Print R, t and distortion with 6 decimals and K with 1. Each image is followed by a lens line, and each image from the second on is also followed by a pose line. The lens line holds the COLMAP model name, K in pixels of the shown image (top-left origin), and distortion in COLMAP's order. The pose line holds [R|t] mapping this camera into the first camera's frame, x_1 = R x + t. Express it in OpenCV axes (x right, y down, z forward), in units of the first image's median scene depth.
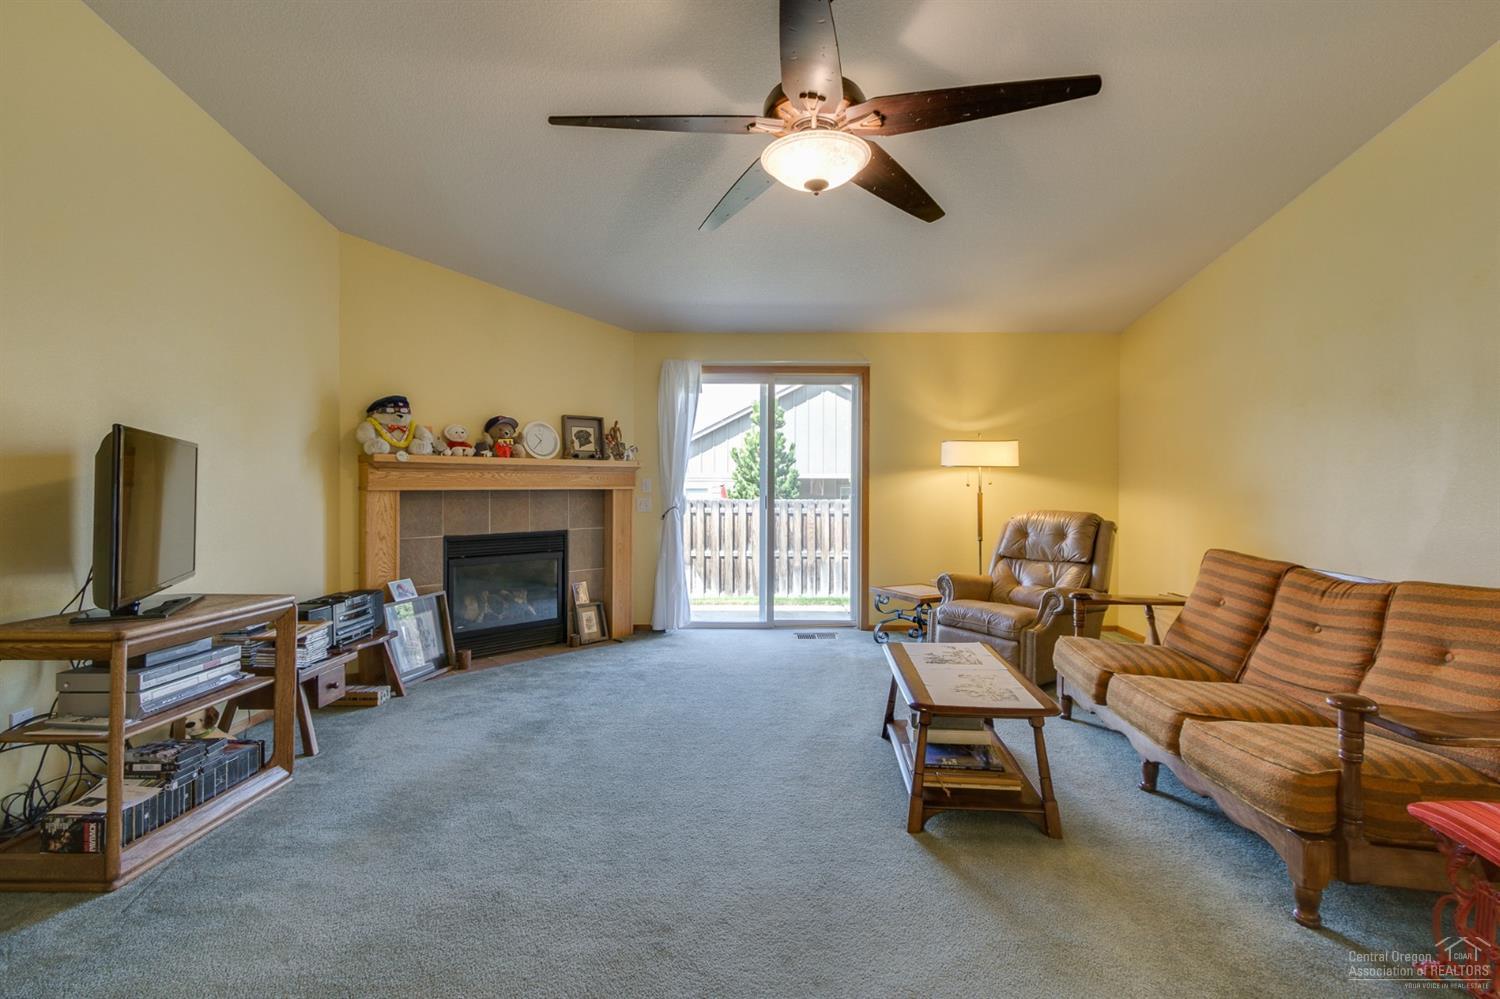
lens RADIAL K [[693.3, 0, 759.4], [0, 693.3, 481.5], [0, 0, 1]] dist [-0.001919, -0.000465]
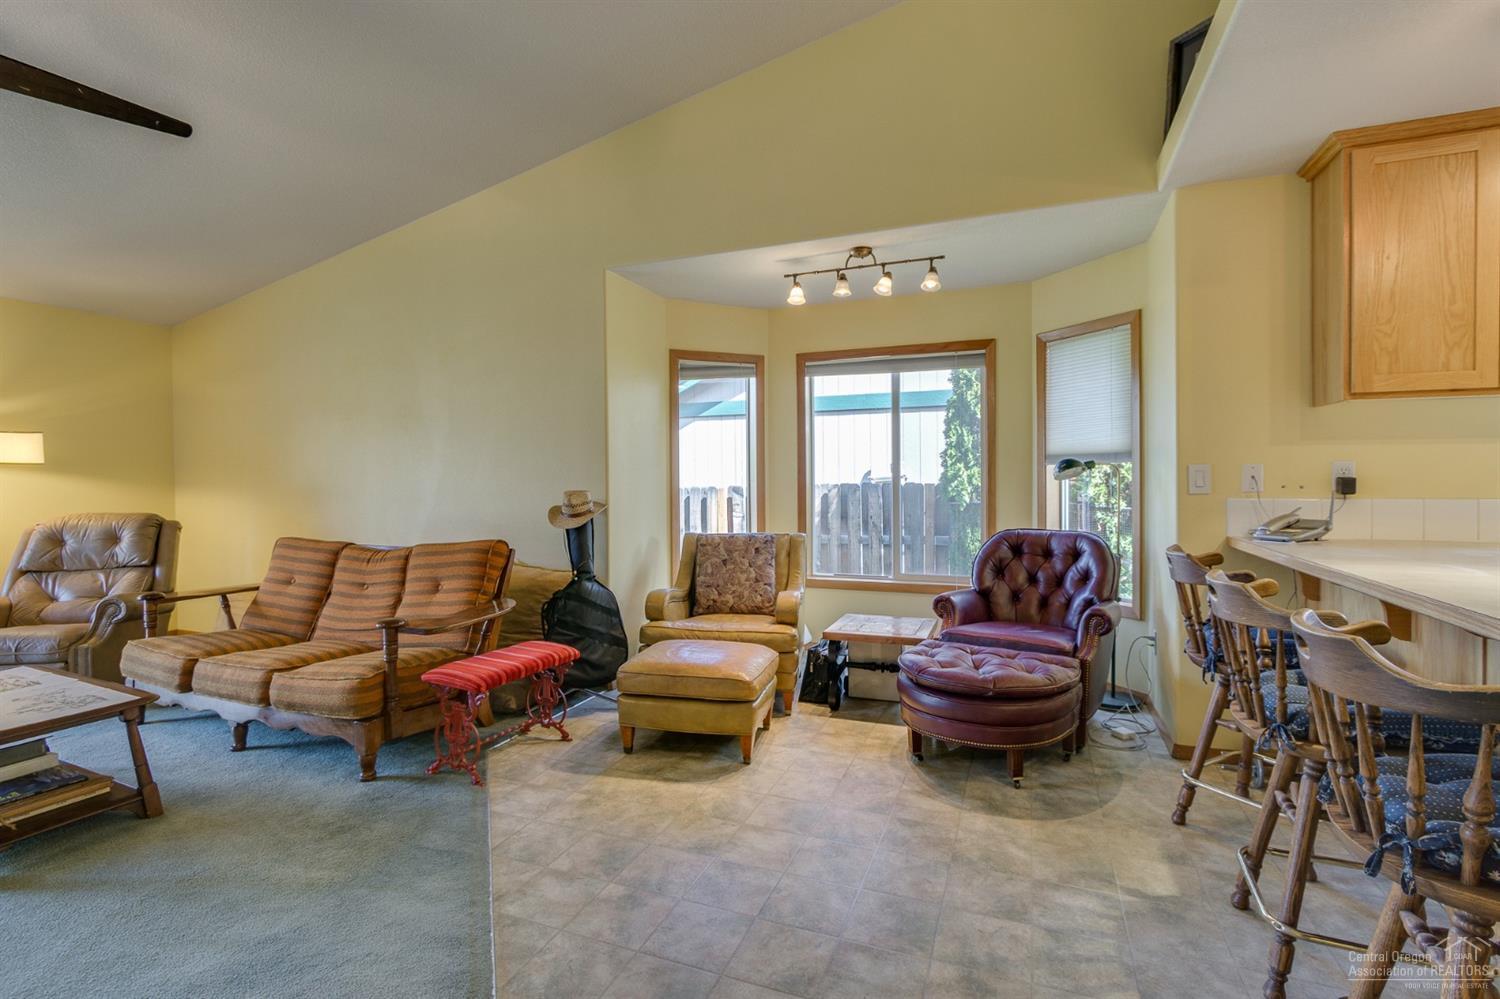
lens RADIAL K [[693.3, 0, 749.8], [0, 693.3, 487.4], [0, 0, 1]] dist [-0.001919, -0.000465]
pose [[0.361128, -0.020957, 0.932281, -0.173844], [0.008580, 0.999780, 0.019150, -0.002698], [-0.932477, 0.001084, 0.361228, -0.183378]]
